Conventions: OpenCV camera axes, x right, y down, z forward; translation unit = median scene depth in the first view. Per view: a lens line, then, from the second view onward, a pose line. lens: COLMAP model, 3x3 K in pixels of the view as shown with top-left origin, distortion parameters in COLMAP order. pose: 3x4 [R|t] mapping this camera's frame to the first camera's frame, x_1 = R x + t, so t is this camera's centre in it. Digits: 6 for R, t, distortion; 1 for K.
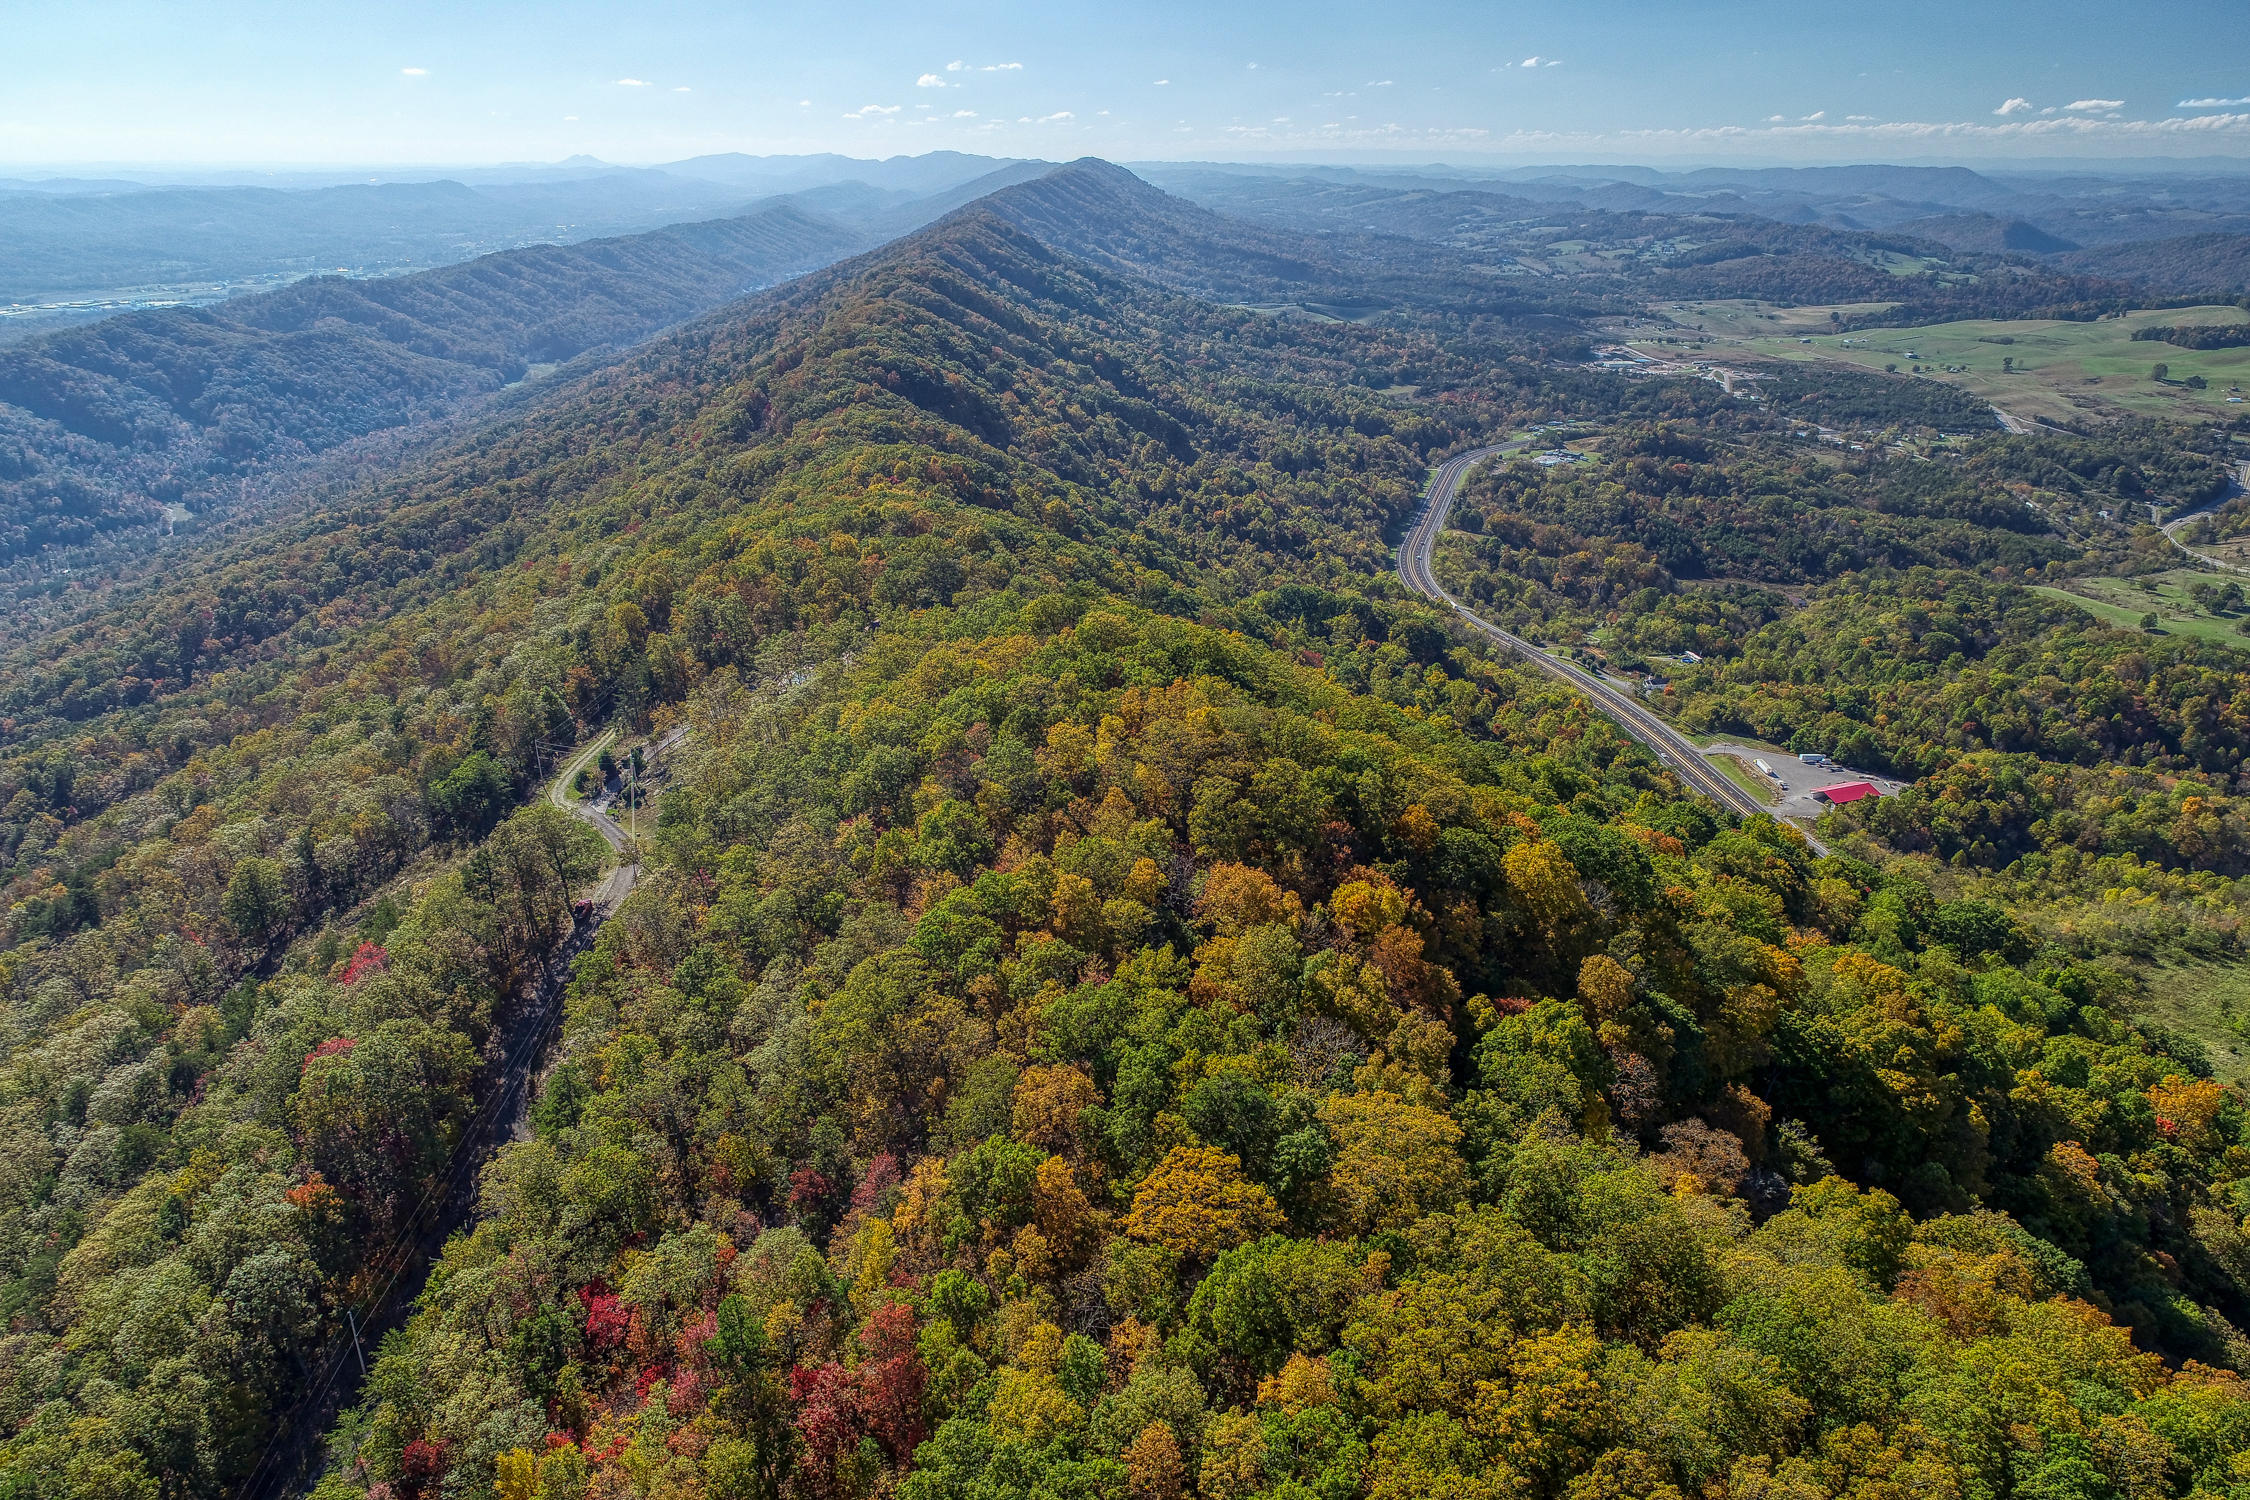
lens RADIAL K [[1519.6, 0, 1125.6], [0, 1519.6, 758.9], [0, 0, 1]] dist [0.002953, 0.000520]
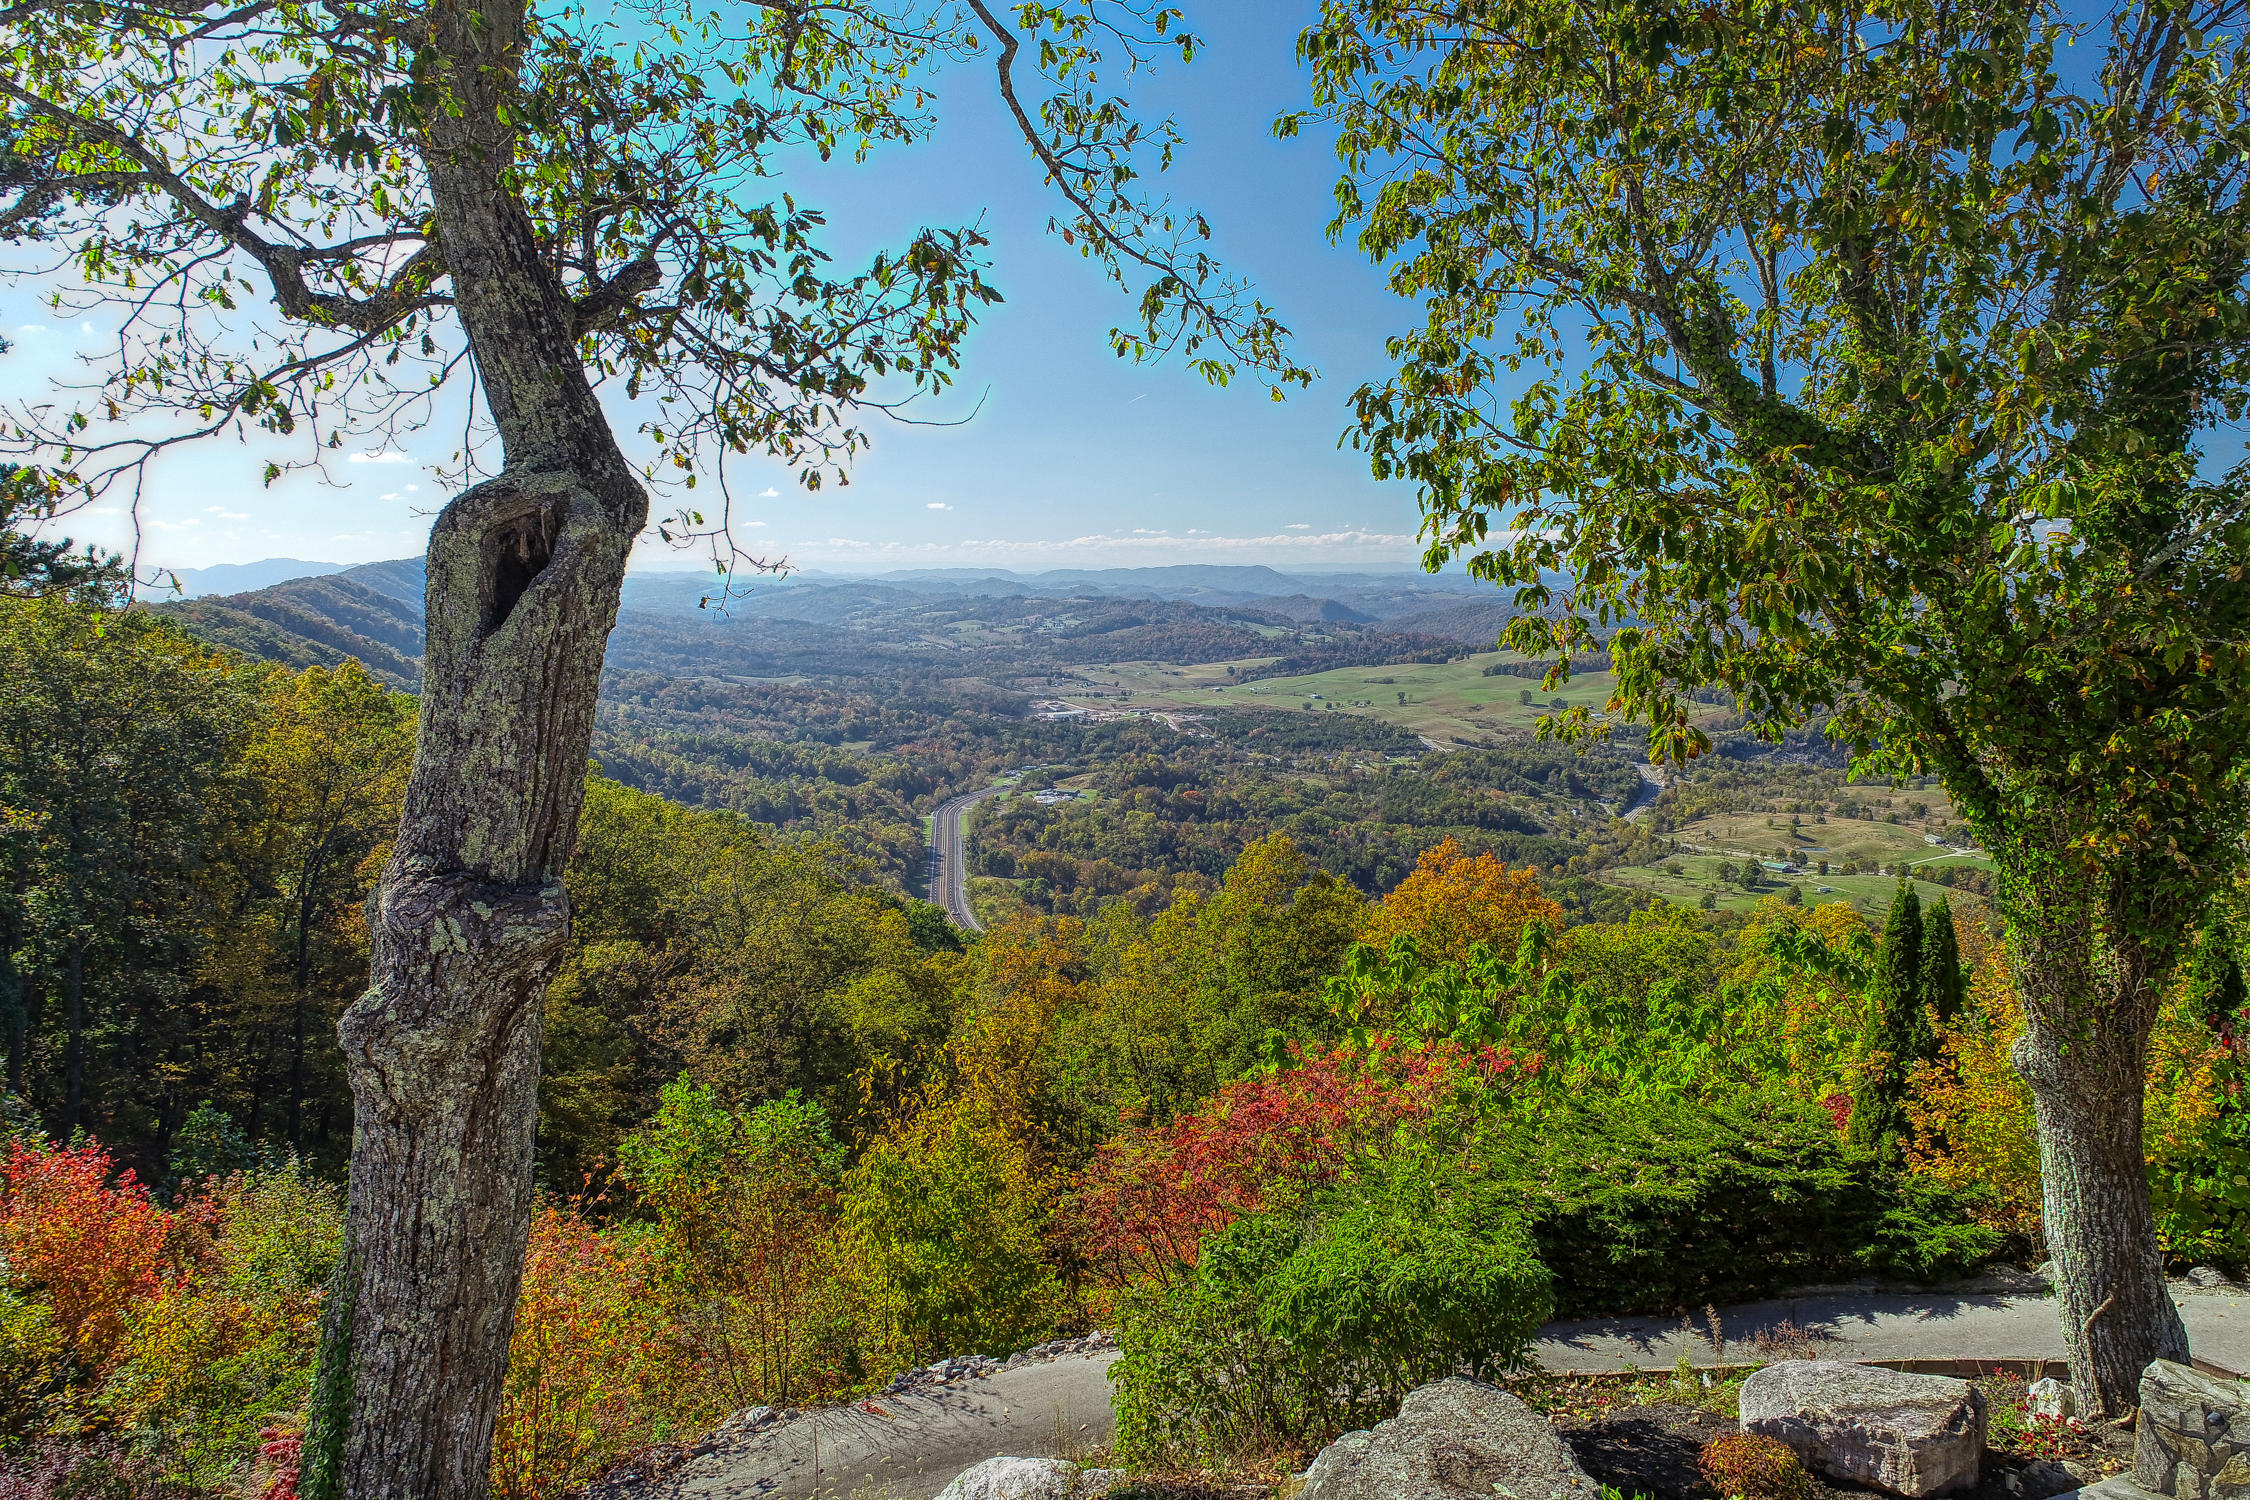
lens RADIAL K [[1519.6, 0, 1125.6], [0, 1519.6, 758.9], [0, 0, 1]] dist [0.002953, 0.000520]
pose [[0.923296, -0.056454, 0.379918, -0.013444], [0.149821, 0.963721, -0.220899, -0.011048], [-0.353665, 0.260875, 0.898257, 0.129810]]
